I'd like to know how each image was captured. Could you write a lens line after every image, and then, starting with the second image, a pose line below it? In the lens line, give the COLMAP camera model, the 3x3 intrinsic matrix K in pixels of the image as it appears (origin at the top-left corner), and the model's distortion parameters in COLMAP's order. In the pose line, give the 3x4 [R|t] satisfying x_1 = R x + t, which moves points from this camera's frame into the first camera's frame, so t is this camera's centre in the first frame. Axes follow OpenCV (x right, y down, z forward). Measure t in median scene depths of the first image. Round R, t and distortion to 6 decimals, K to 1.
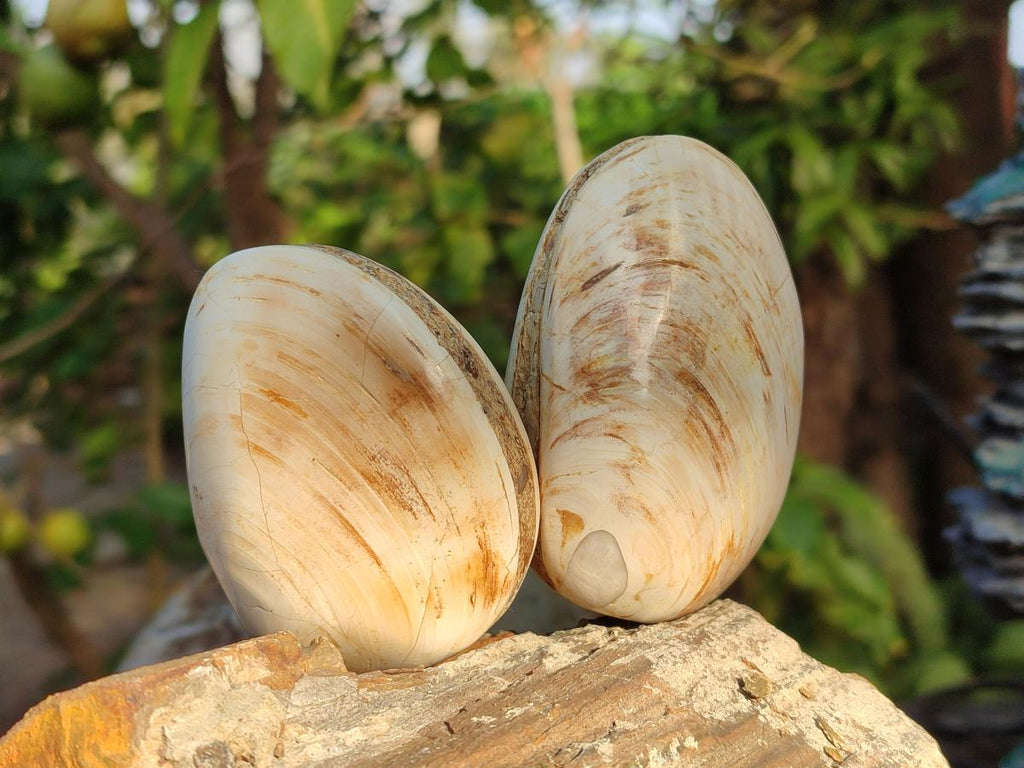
lens RADIAL K [[1572.2, 0, 514.4], [0, 1572.2, 384.8], [0, 0, 1]] dist [0.262165, 0.000000]
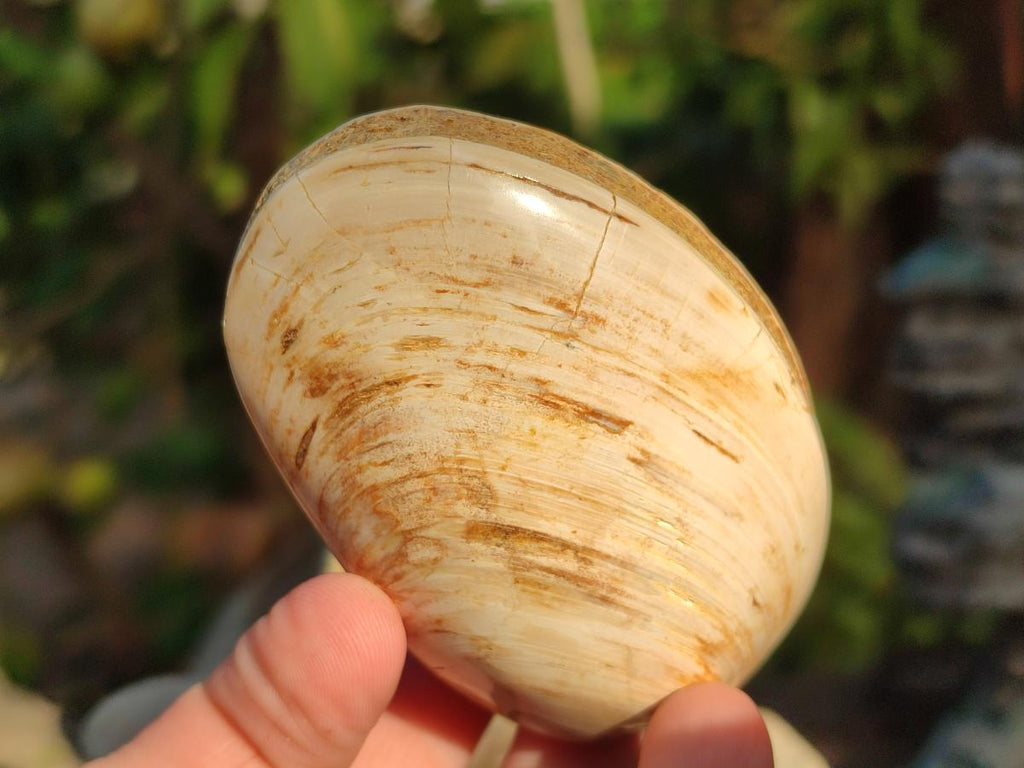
lens RADIAL K [[1572.2, 0, 509.4], [0, 1572.2, 381.8], [0, 0, 1]] dist [0.262165, 0.000000]
pose [[0.728251, -0.260202, -0.633992, 0.548379], [0.553722, 0.768492, 0.320643, -0.255512], [0.403786, -0.584563, 0.703735, 0.573623]]
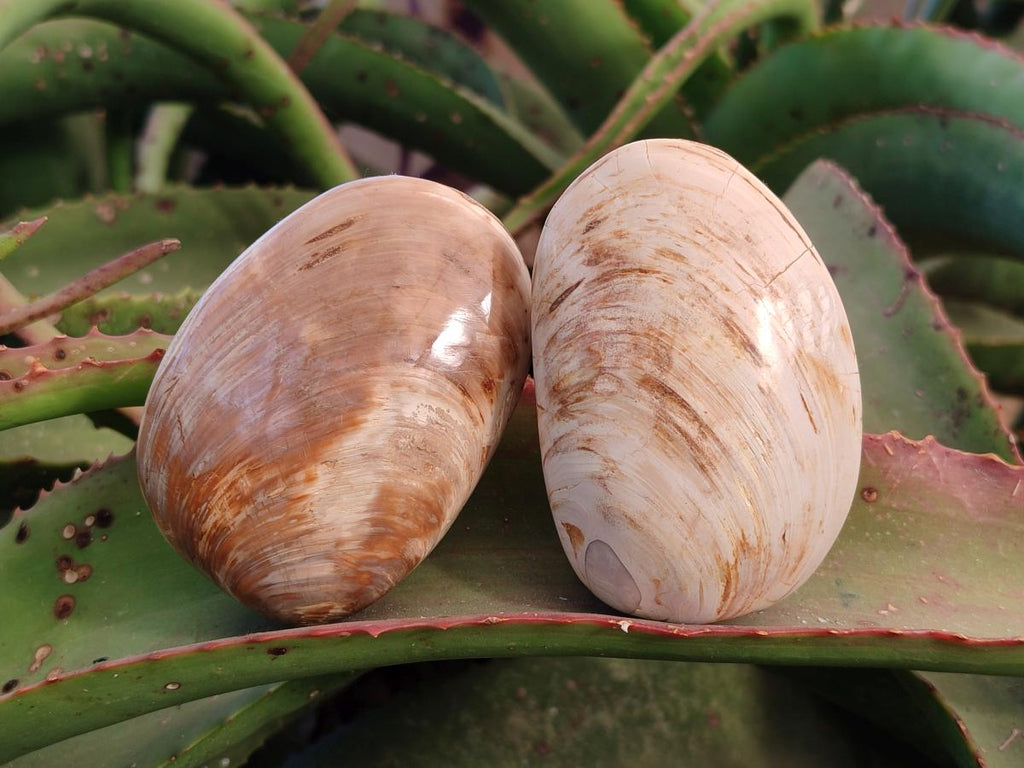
lens RADIAL K [[1572.2, 0, 506.8], [0, 1572.2, 387.3], [0, 0, 1]] dist [0.262165, 0.000000]
pose [[0.841603, -0.116094, -0.527473, 0.556966], [0.127236, 0.991755, -0.015270, 0.001491], [0.524896, -0.054262, 0.849435, 0.099463]]
